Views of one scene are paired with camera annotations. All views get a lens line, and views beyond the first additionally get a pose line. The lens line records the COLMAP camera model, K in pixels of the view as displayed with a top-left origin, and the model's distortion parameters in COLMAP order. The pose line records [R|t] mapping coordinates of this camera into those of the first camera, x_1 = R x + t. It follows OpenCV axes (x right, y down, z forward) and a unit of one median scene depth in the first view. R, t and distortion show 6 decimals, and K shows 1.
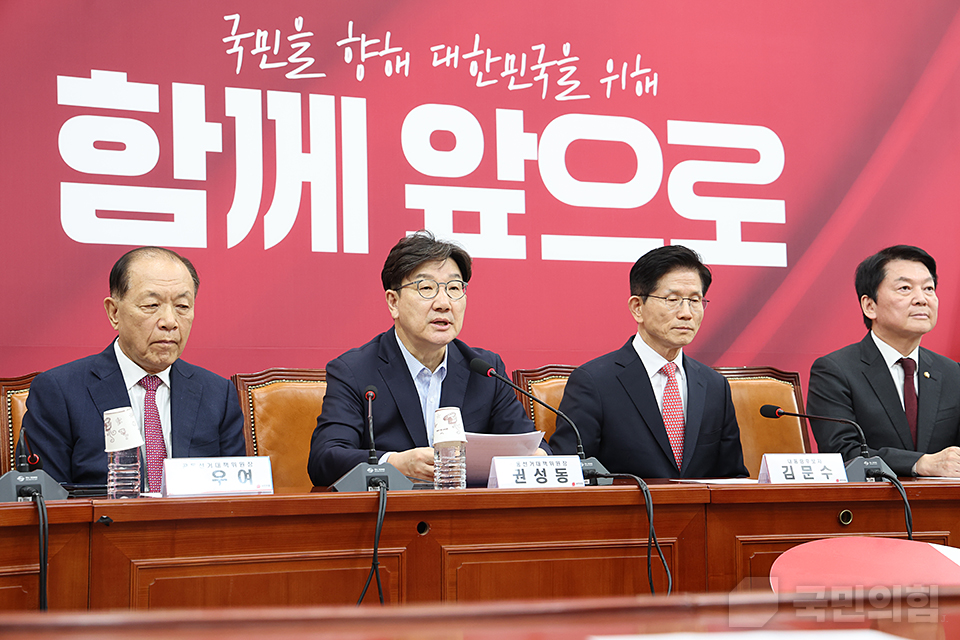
lens RADIAL K [[1791.9, 0, 485.6], [0, 1791.9, 318.8], [0, 0, 1]] dist [0.282982, 0.087677]
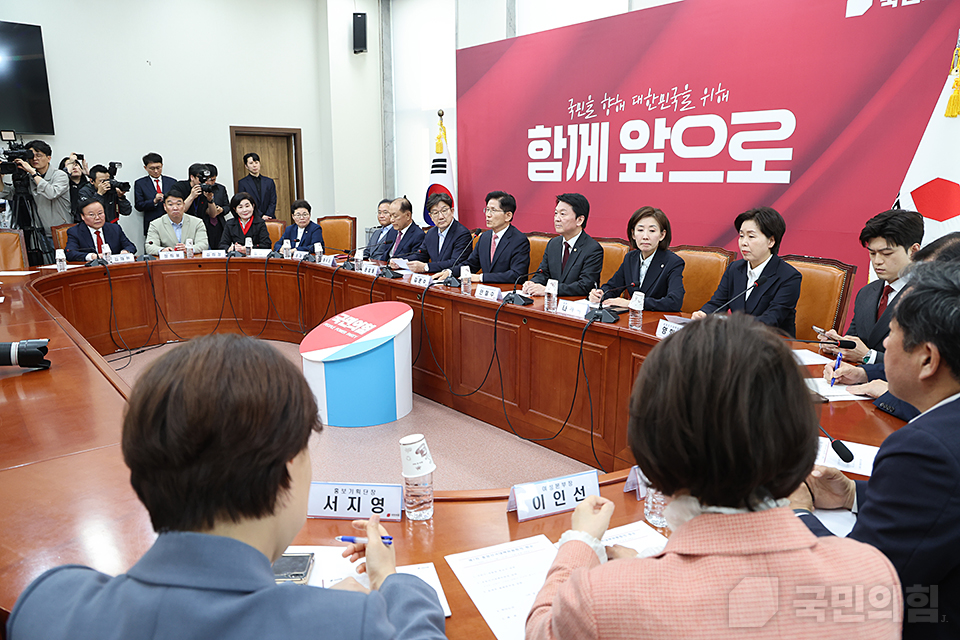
lens RADIAL K [[660.1, 0, 484.4], [0, 660.1, 321.7], [0, 0, 1]] dist [-0.094147, 0.070189]
pose [[0.266353, 0.207974, -0.941171, 0.842265], [0.045466, 0.972647, 0.227796, -0.063173], [0.962803, -0.103466, 0.249612, 0.549426]]
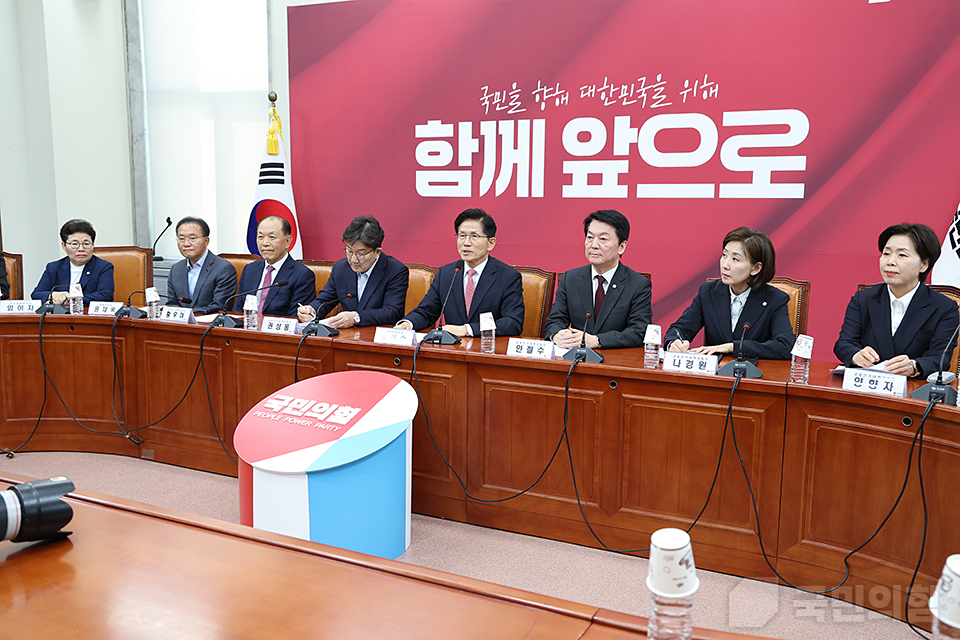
lens RADIAL K [[883.8, 0, 480.0], [0, 883.8, 320.0], [0, 0, 1]] dist [0.011270, 0.007878]
pose [[0.612157, 0.114659, -0.782379, 0.680878], [0.025746, 0.986016, 0.164647, -0.065048], [0.790317, -0.120933, 0.600645, 0.320793]]
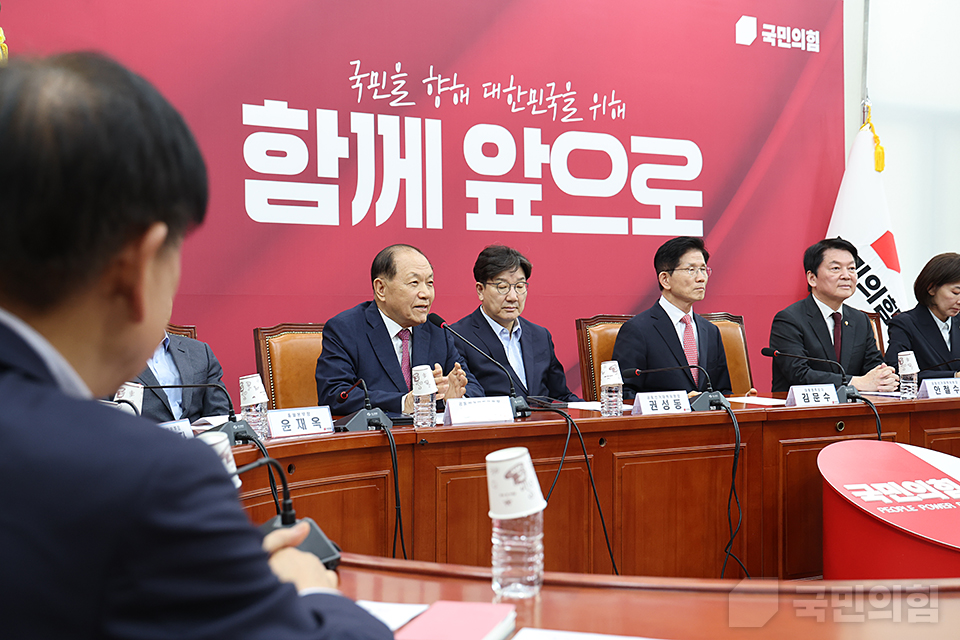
lens RADIAL K [[1276.5, 0, 486.6], [0, 1276.5, 320.8], [0, 0, 1]] dist [0.161492, 0.015164]
pose [[0.991413, 0.004670, 0.130687, -0.162003], [-0.014193, 0.997301, 0.072031, -0.036578], [-0.129998, -0.073267, 0.988804, -0.026683]]
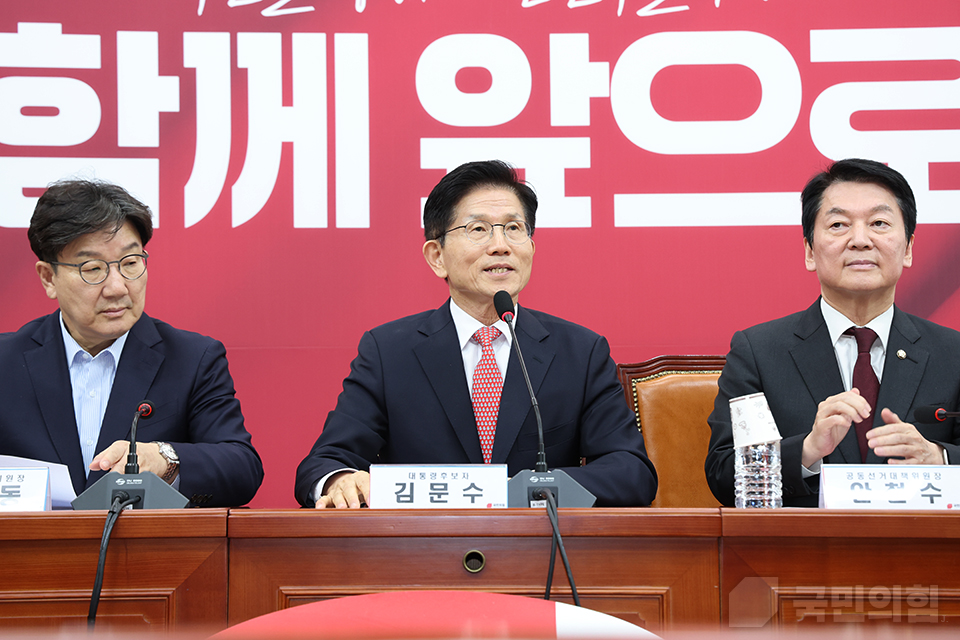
lens RADIAL K [[1910.7, 0, 477.2], [0, 1910.7, 318.3], [0, 0, 1]] dist [0.290506, 0.035974]
pose [[0.909529, -0.029858, -0.414567, 0.323820], [0.020762, 0.999435, -0.026430, 0.026721], [0.415122, 0.015431, 0.909635, 0.246492]]
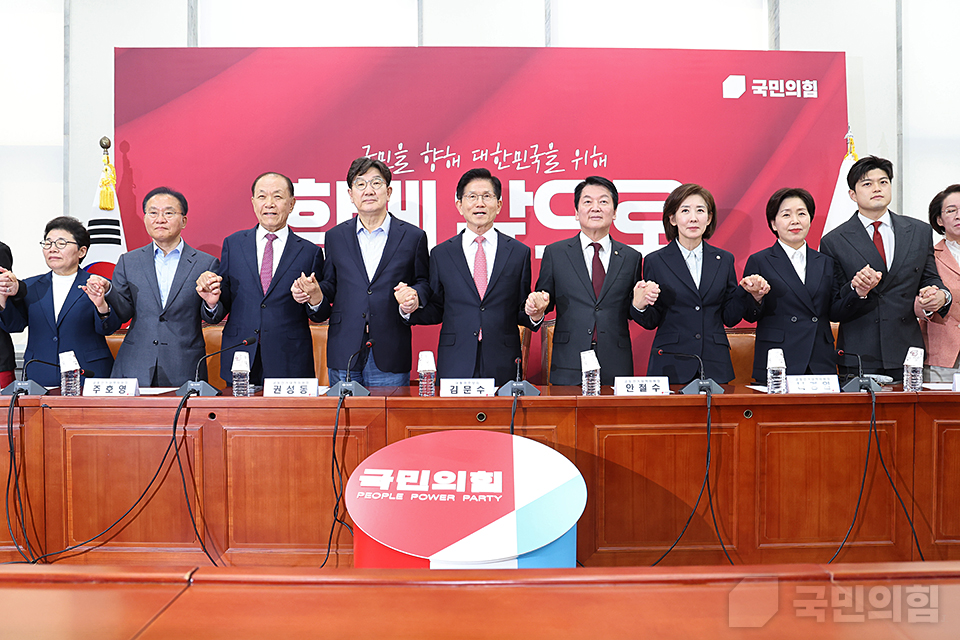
lens RADIAL K [[786.2, 0, 476.9], [0, 786.2, 329.4], [0, 0, 1]] dist [-0.091705, 0.071329]
pose [[0.909498, 0.005514, -0.415672, 0.329851], [0.021988, 0.997874, 0.061348, -0.011025], [0.415126, -0.064936, 0.907443, 0.227162]]
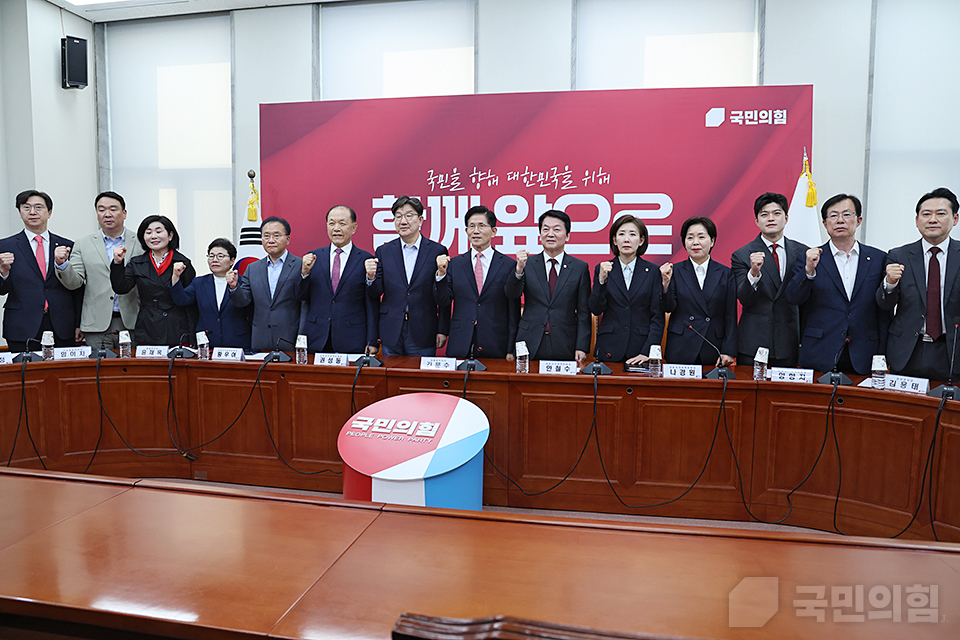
lens RADIAL K [[660.1, 0, 484.4], [0, 660.1, 321.7], [0, 0, 1]] dist [-0.094147, 0.070189]
pose [[0.809409, 0.061504, -0.584016, 0.515395], [0.020423, 0.990951, 0.132664, -0.065654], [0.586891, -0.119307, 0.800828, 0.199305]]
